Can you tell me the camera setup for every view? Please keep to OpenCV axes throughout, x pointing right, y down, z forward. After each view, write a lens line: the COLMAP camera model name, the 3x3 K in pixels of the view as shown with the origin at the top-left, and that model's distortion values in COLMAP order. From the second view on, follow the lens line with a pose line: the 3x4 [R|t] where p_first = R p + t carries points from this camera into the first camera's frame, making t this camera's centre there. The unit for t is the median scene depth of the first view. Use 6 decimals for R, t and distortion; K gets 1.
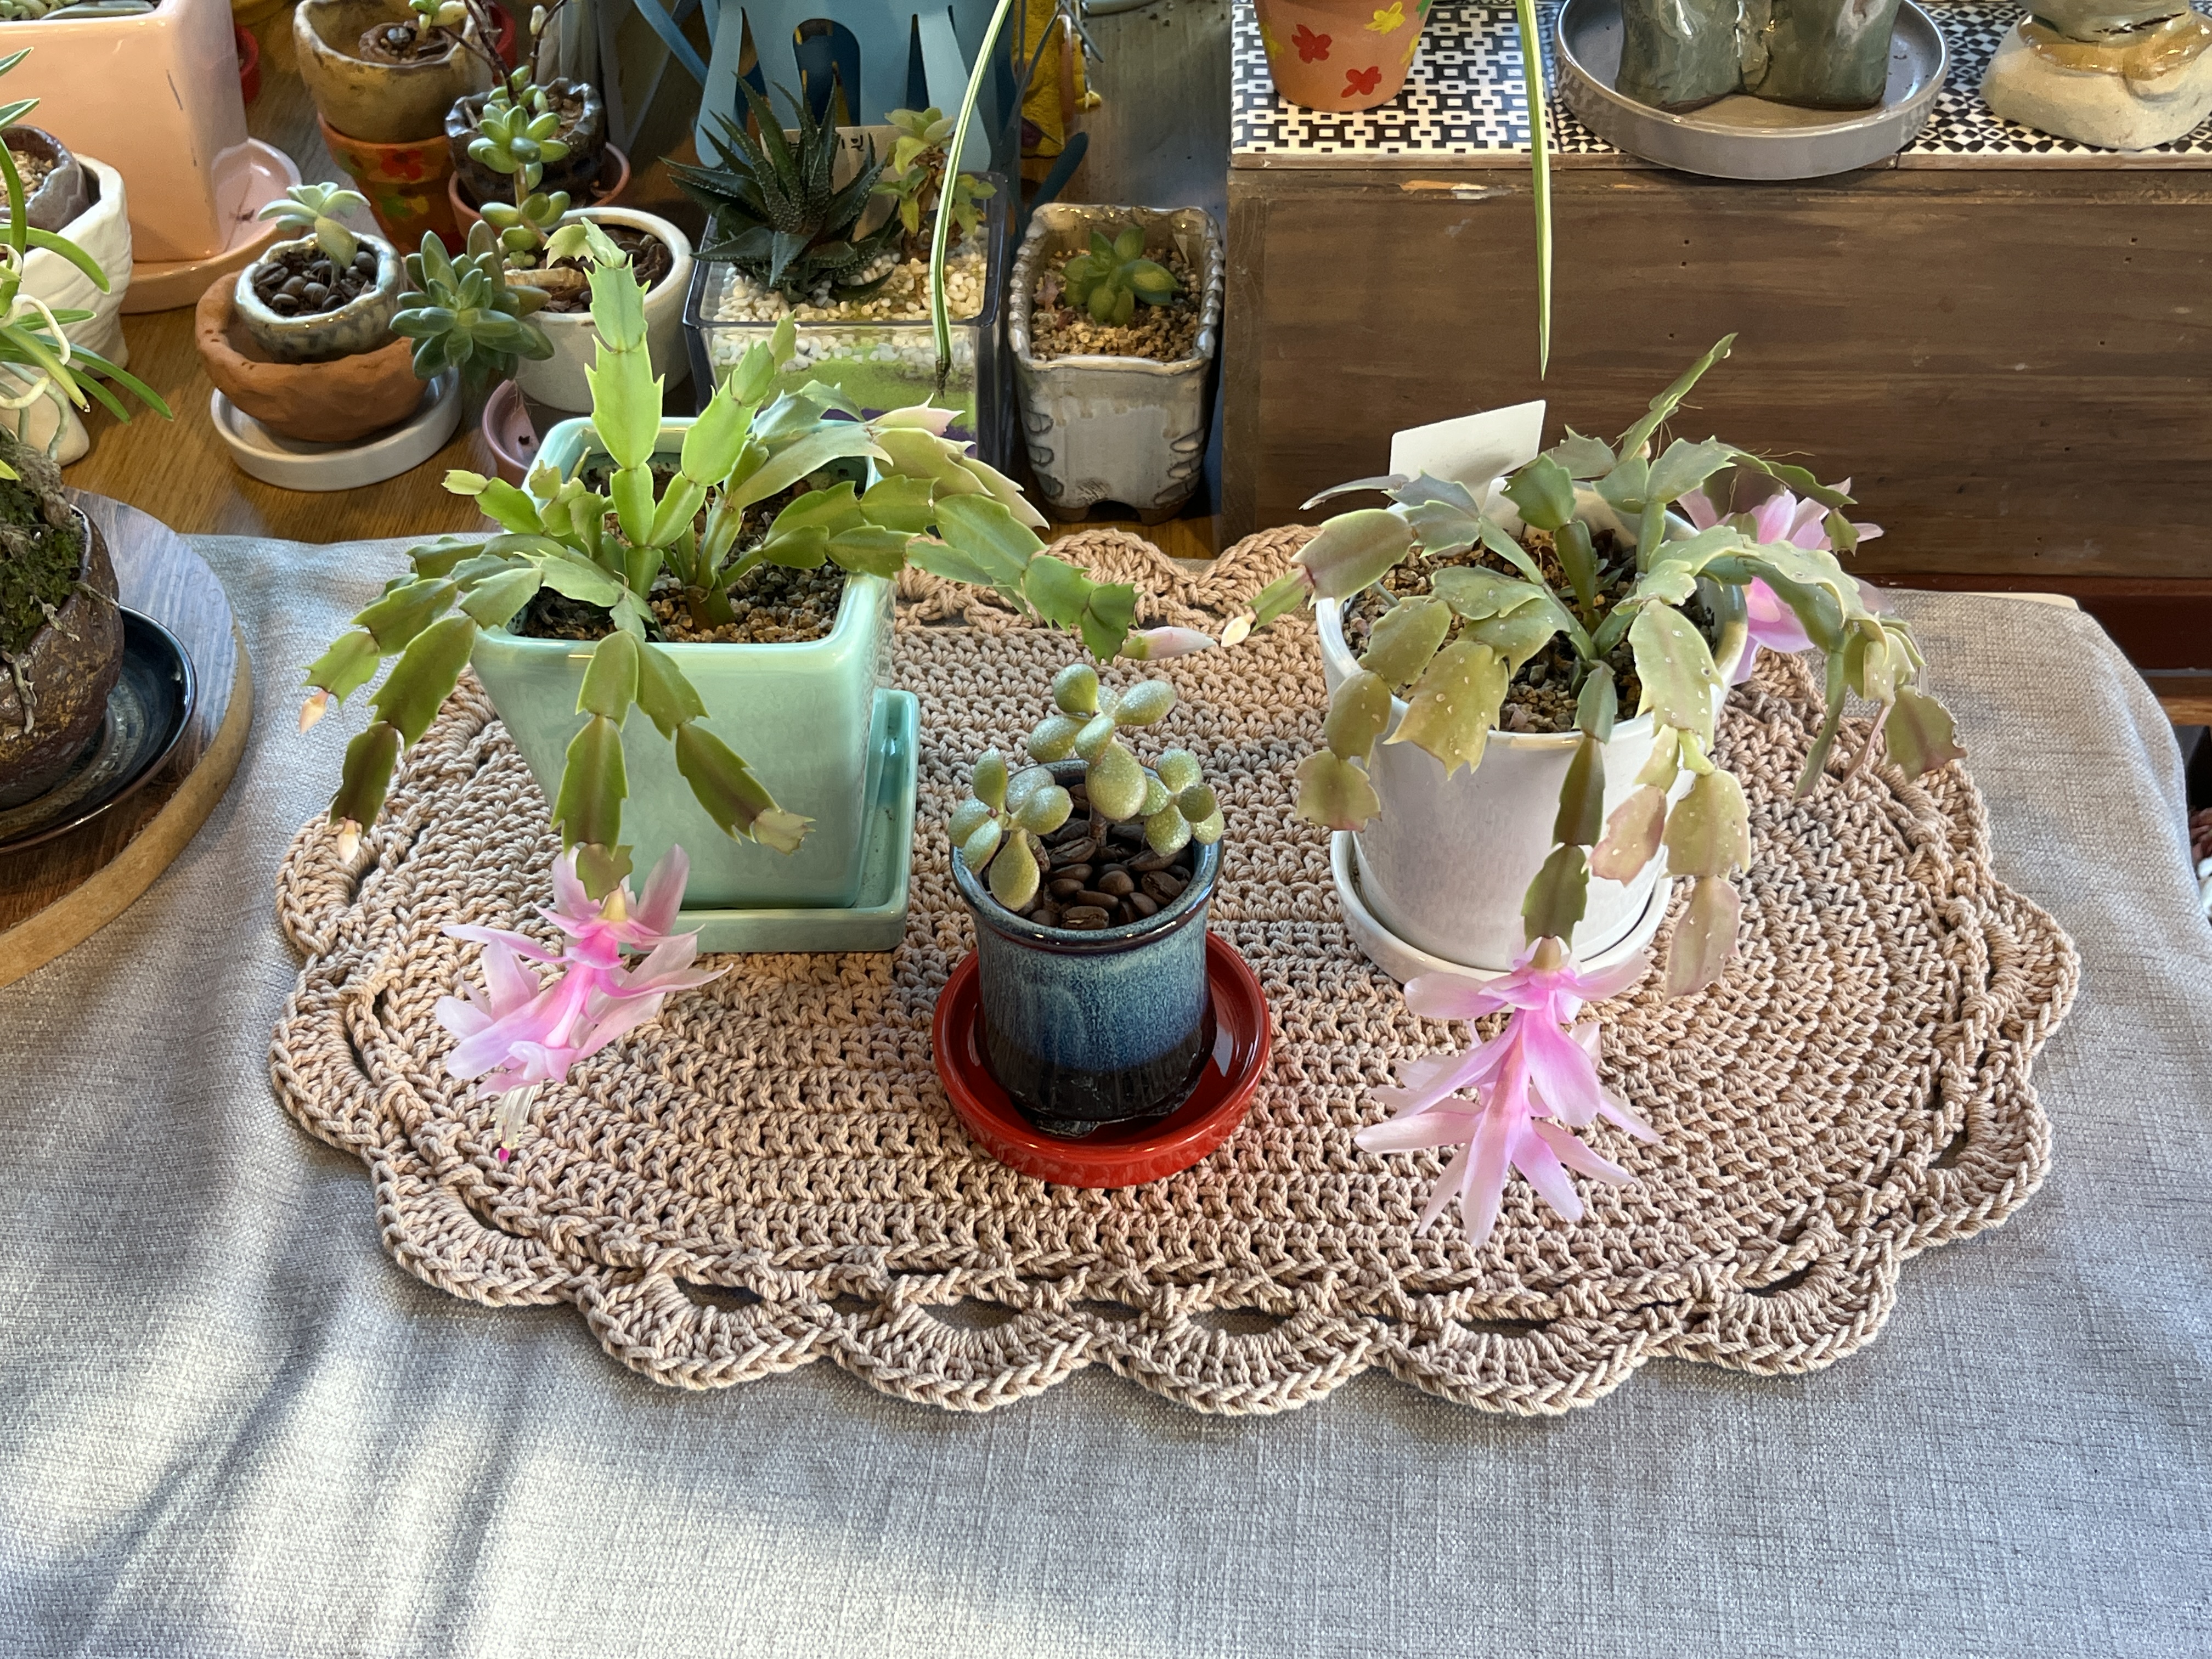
lens RADIAL K [[2381.1, 0, 1108.2], [0, 2381.1, 826.9], [0, 0, 1]] dist [0.022950, 0.000000]
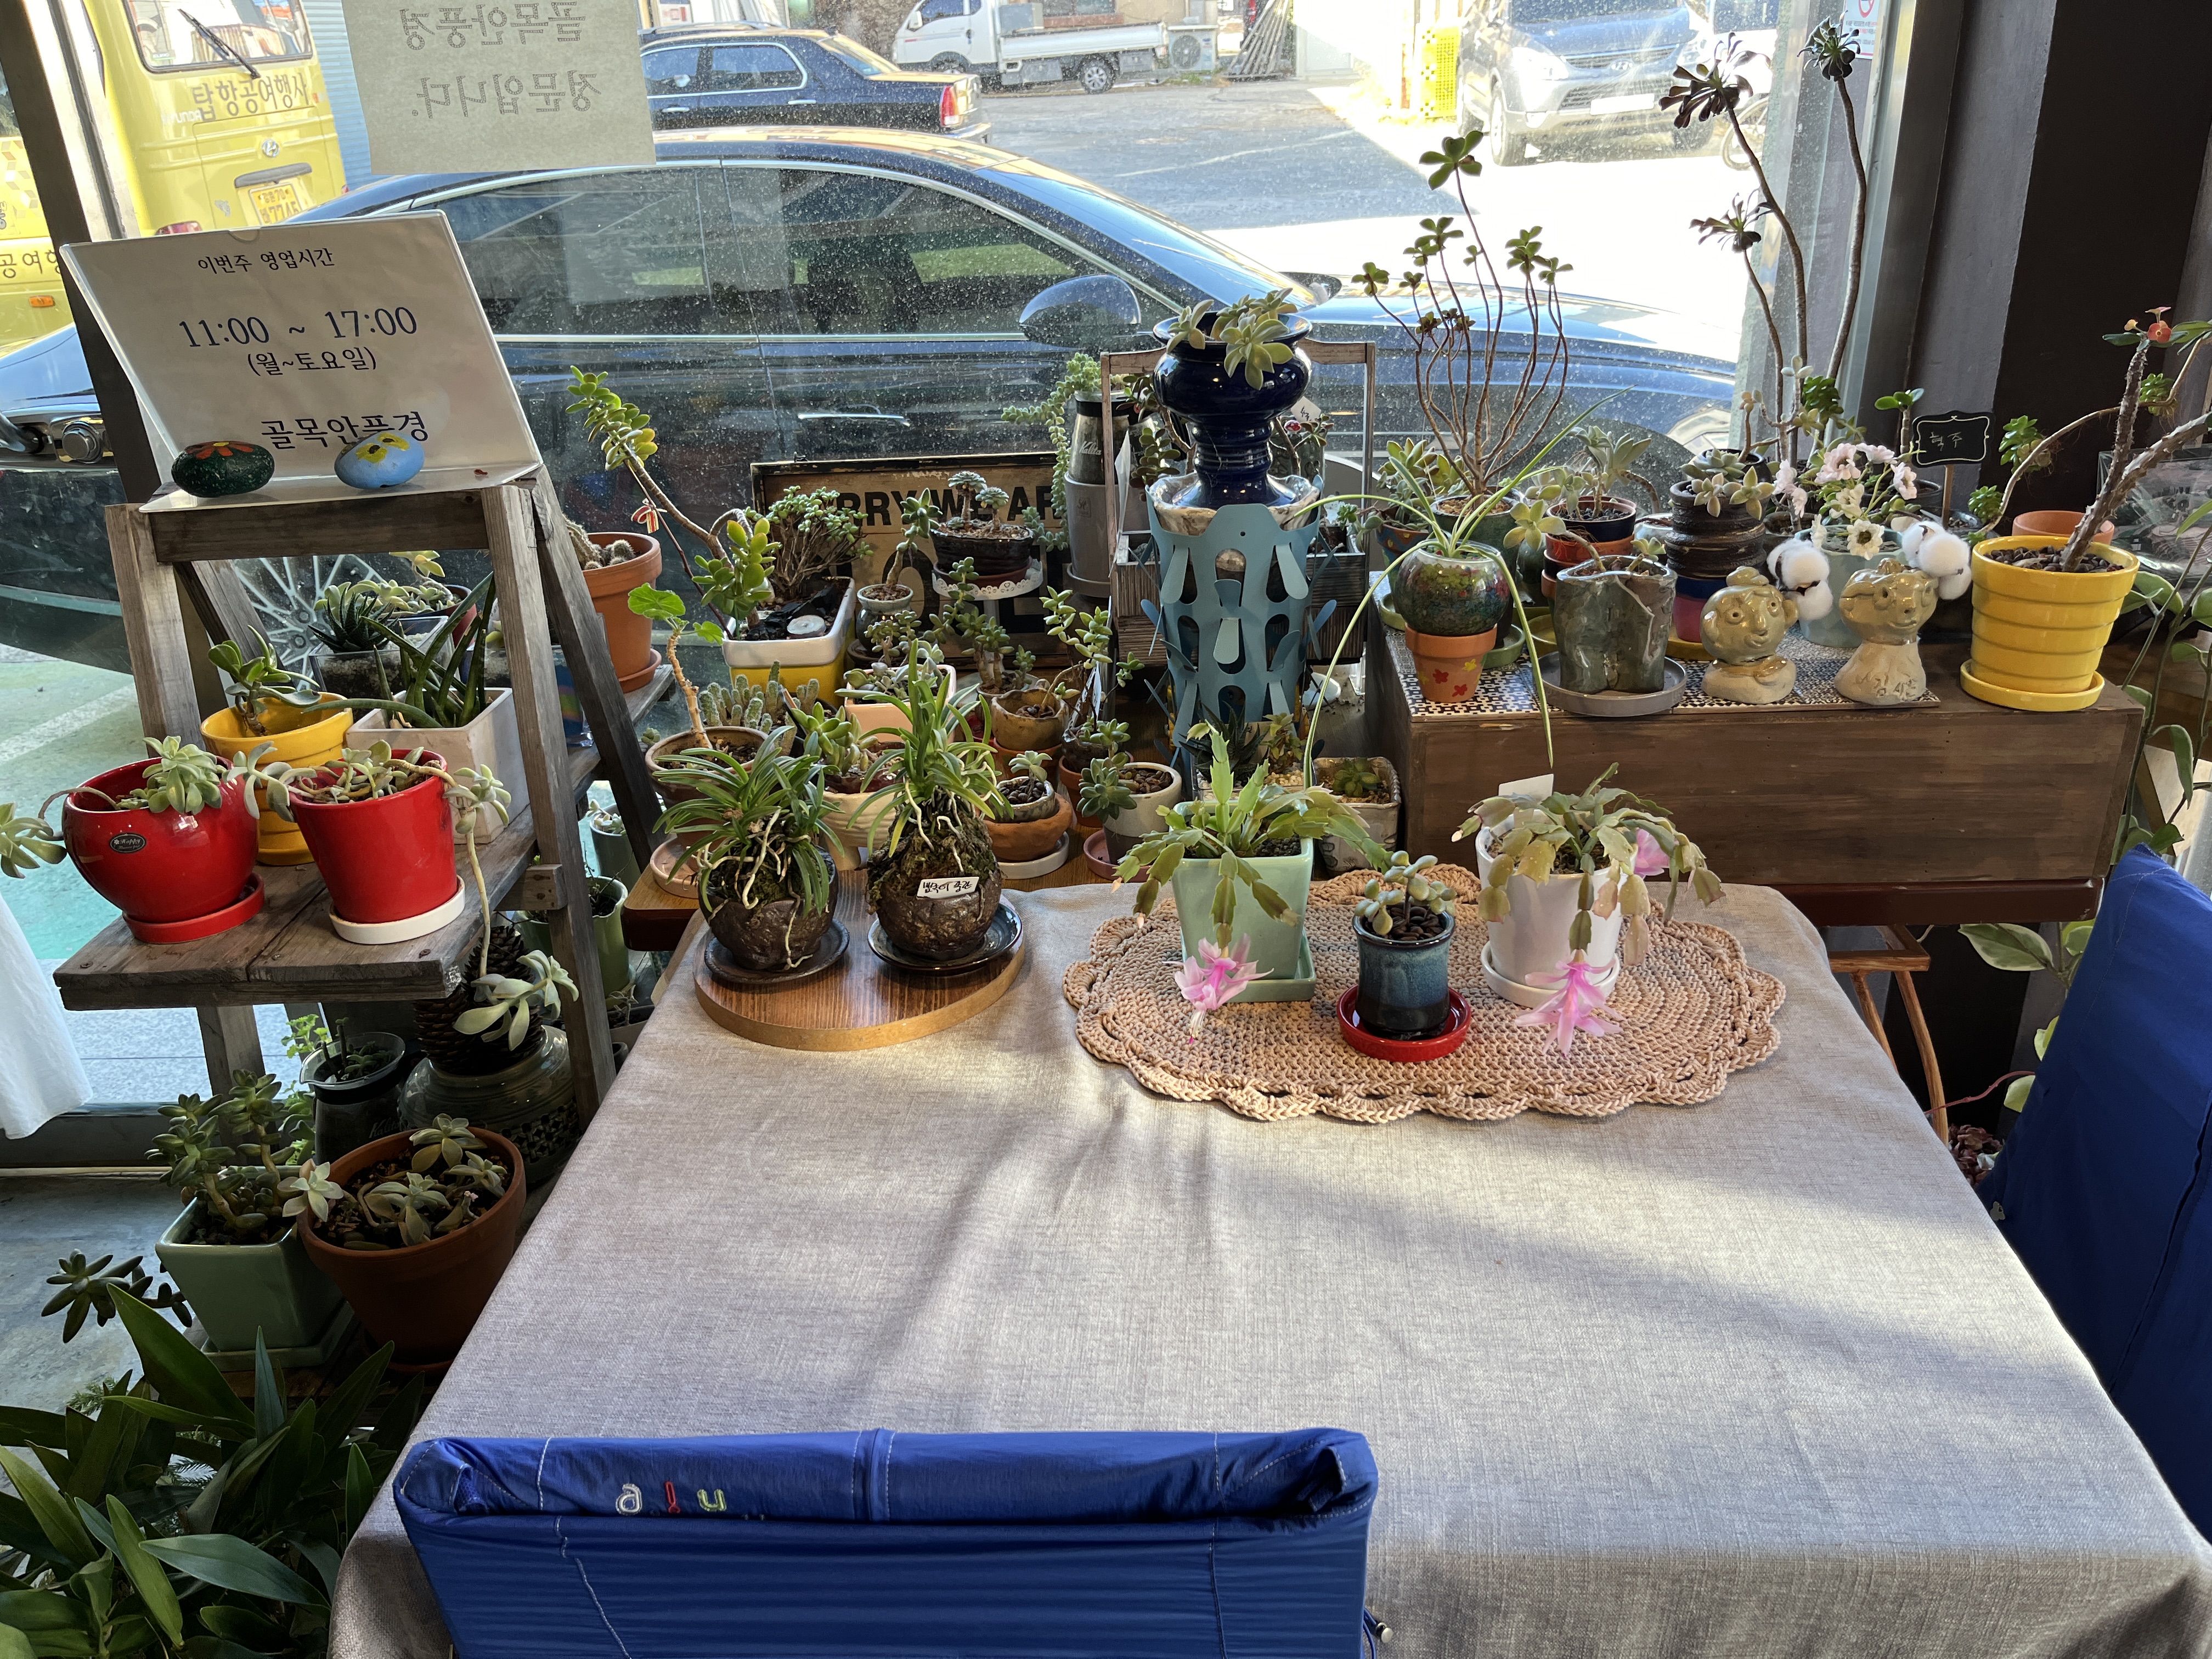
lens RADIAL K [[1671.0, 0, 1105.5], [0, 1671.0, 833.3], [0, 0, 1]] dist [-0.002714, -0.005486]
pose [[0.999414, -0.025311, -0.023038, -0.284839], [0.016345, 0.944368, -0.328483, 0.501494], [0.030070, 0.327914, 0.944229, -0.793181]]
